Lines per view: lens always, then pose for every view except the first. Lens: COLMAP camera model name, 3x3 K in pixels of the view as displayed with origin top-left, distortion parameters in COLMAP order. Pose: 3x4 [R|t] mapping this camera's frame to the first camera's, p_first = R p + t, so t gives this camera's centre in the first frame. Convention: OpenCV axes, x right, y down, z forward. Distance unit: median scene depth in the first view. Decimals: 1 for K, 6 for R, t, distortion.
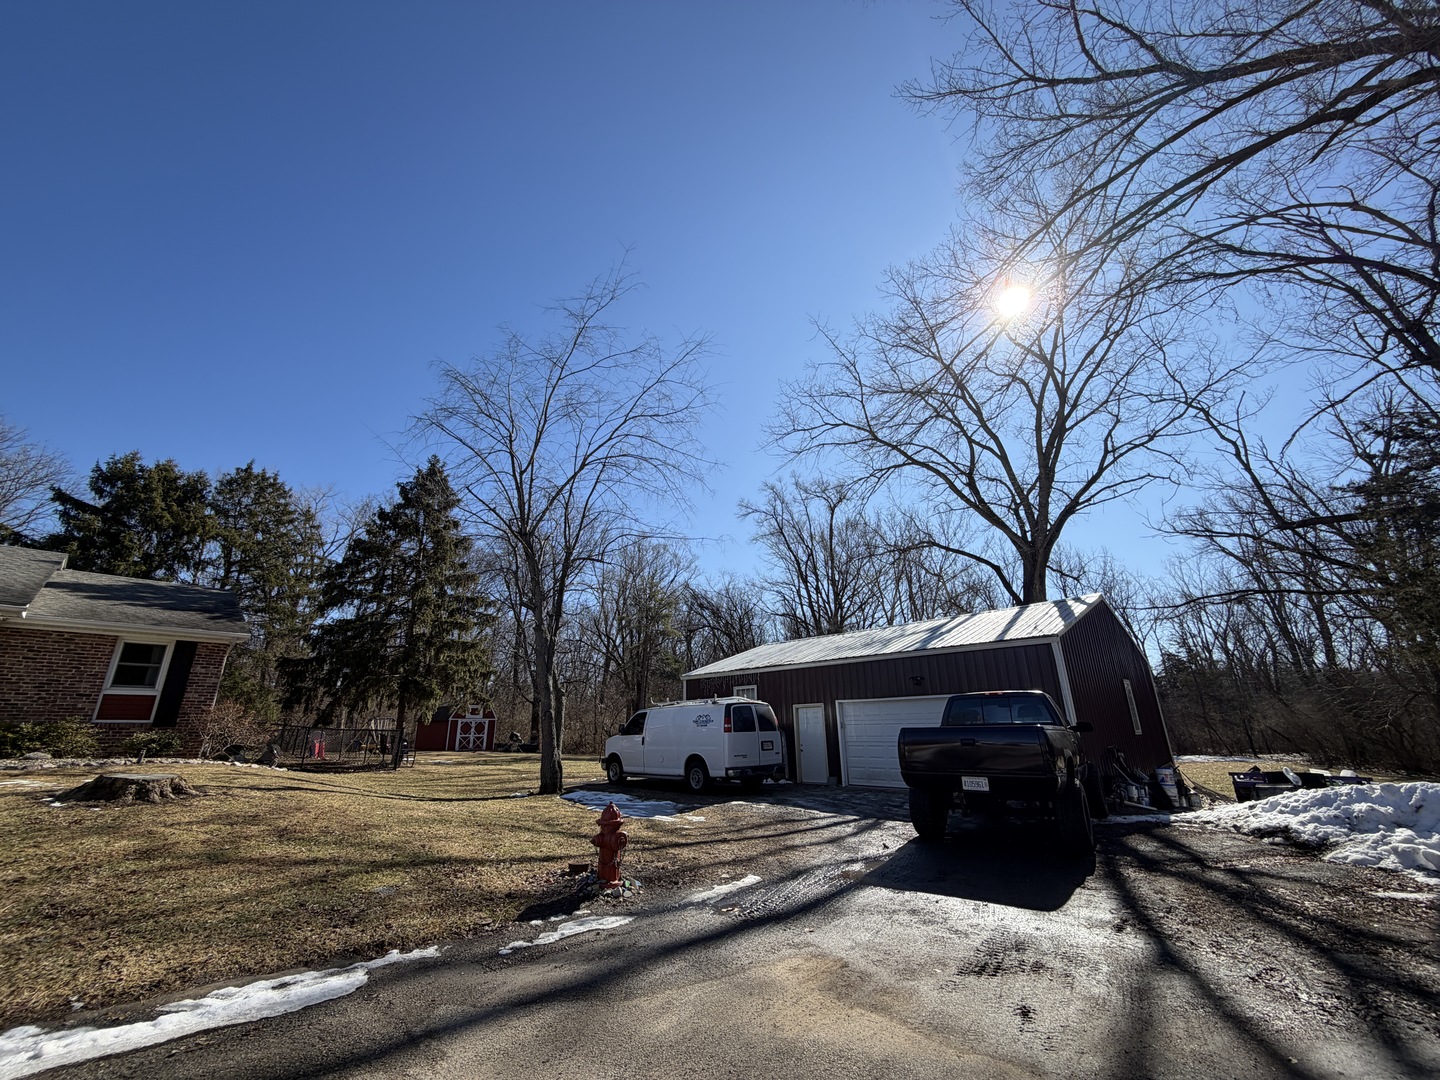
lens RADIAL K [[571.9, 0, 714.5], [0, 571.9, 540.8], [0, 0, 1]] dist [-0.001357, -0.000014]
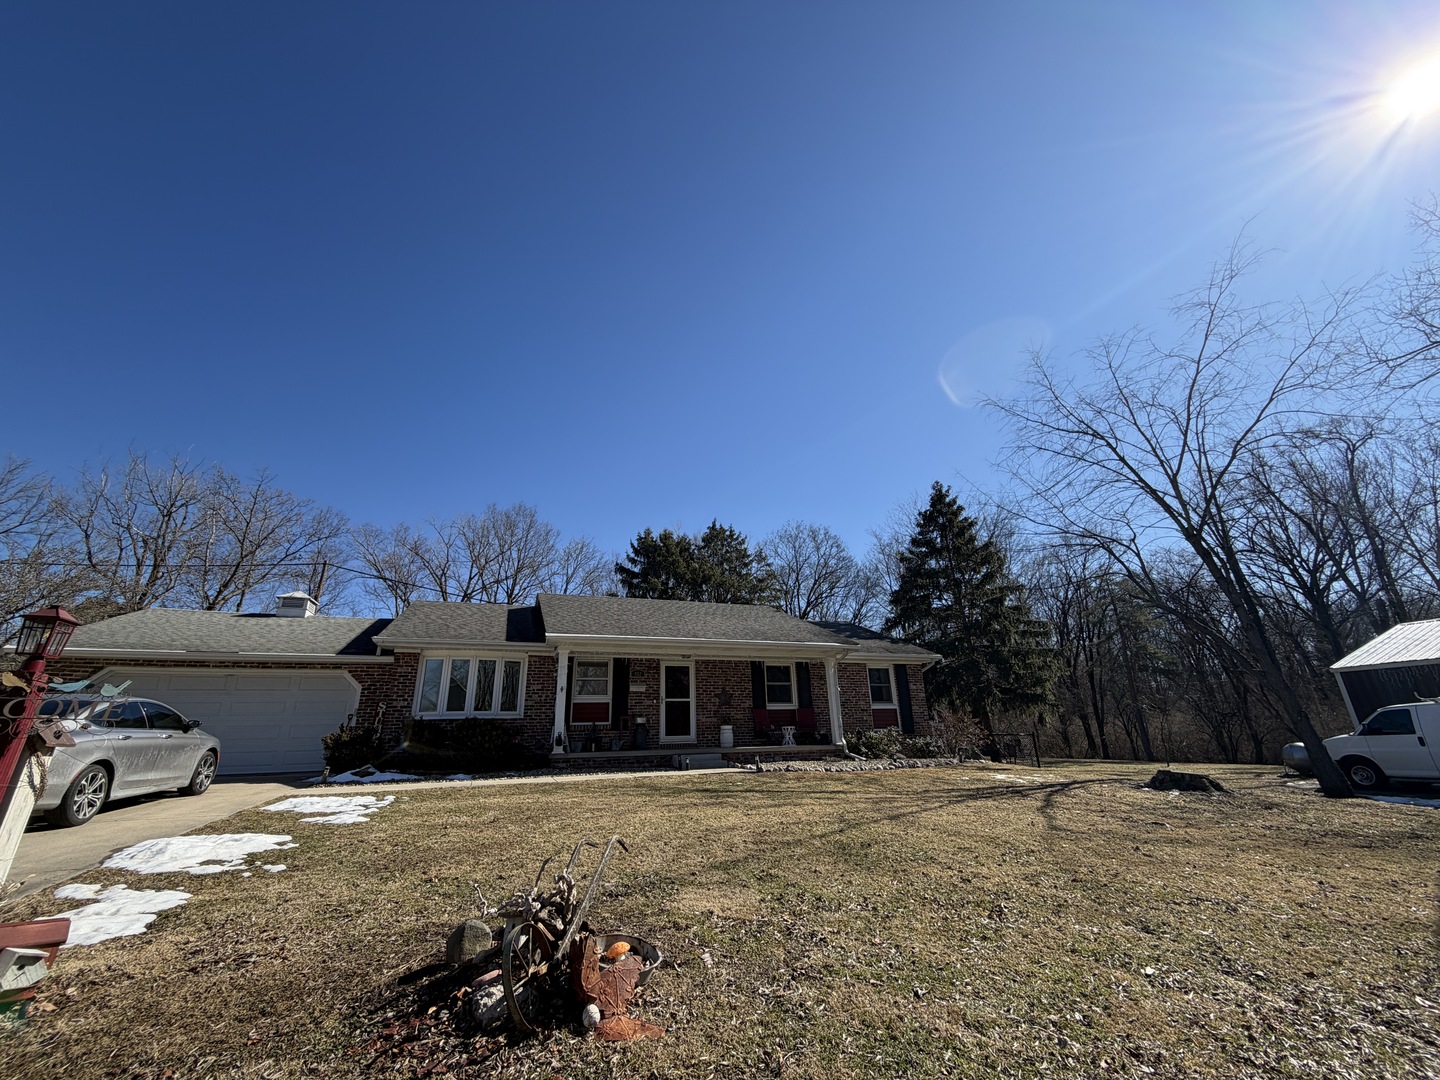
lens RADIAL K [[571.9, 0, 718.3], [0, 571.9, 538.6], [0, 0, 1]] dist [-0.001357, -0.000014]
pose [[0.891790, -0.163985, -0.421686, -0.440397], [0.159252, 0.986133, -0.046697, -0.060652], [0.423496, -0.025510, 0.905539, -0.176213]]
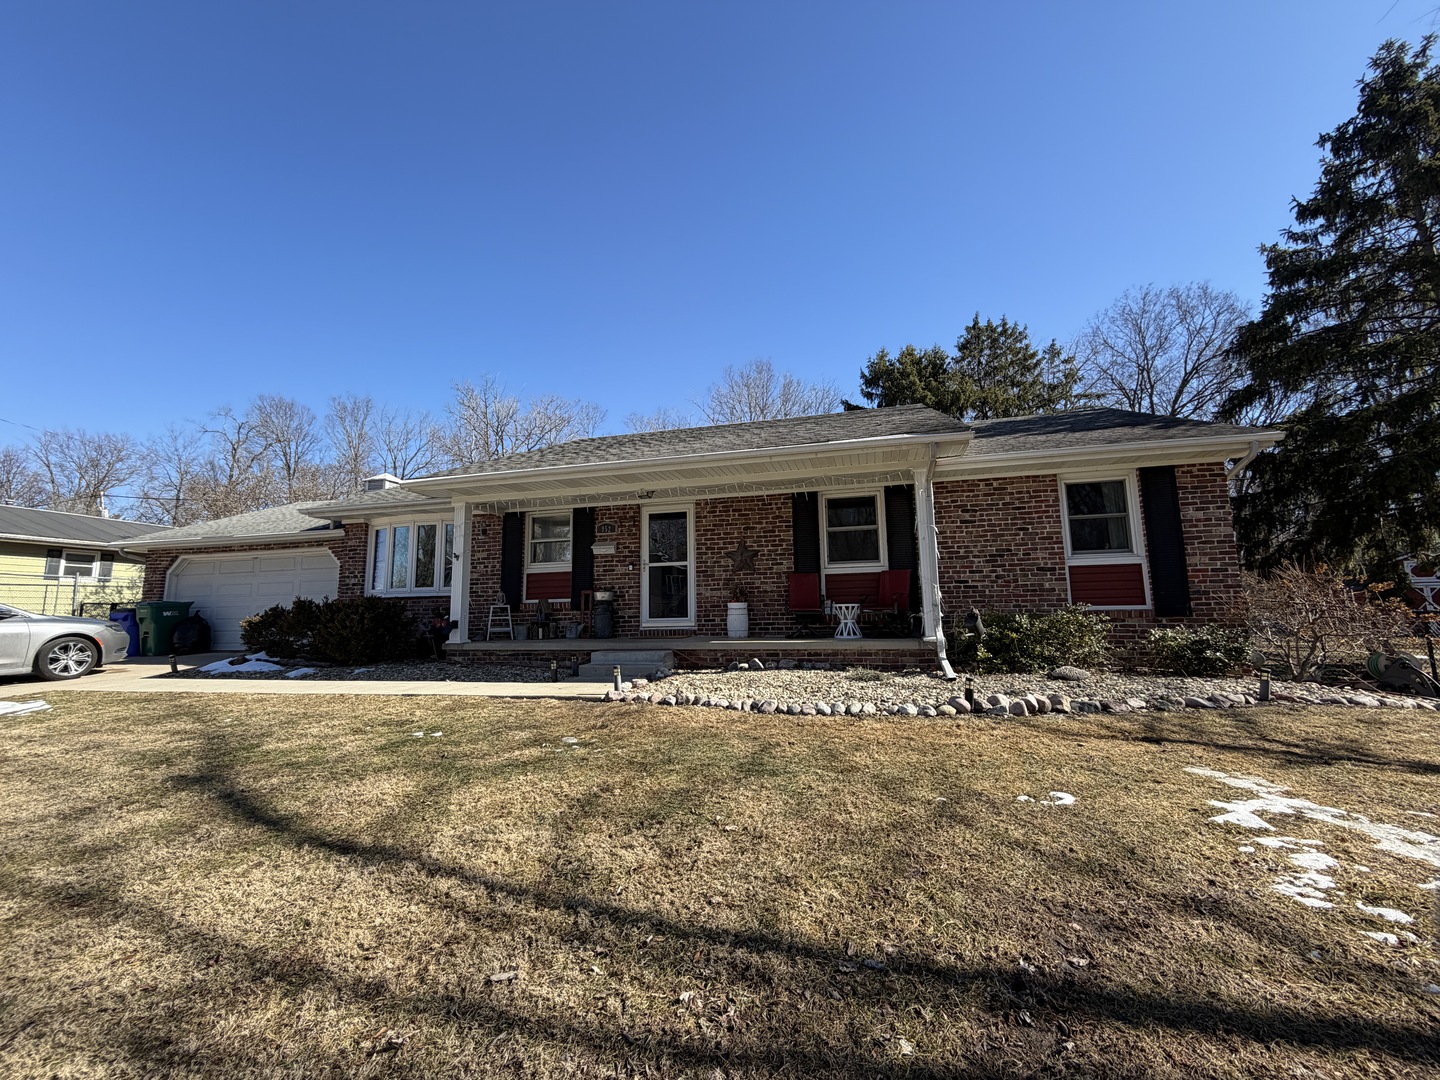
lens RADIAL K [[571.9, 0, 718.6], [0, 571.9, 541.6], [0, 0, 1]] dist [-0.001357, -0.000014]
pose [[0.474067, -0.104780, -0.874232, -0.404315], [0.292854, 0.955129, 0.044329, 0.060211], [0.830360, -0.277037, 0.483480, 0.225985]]
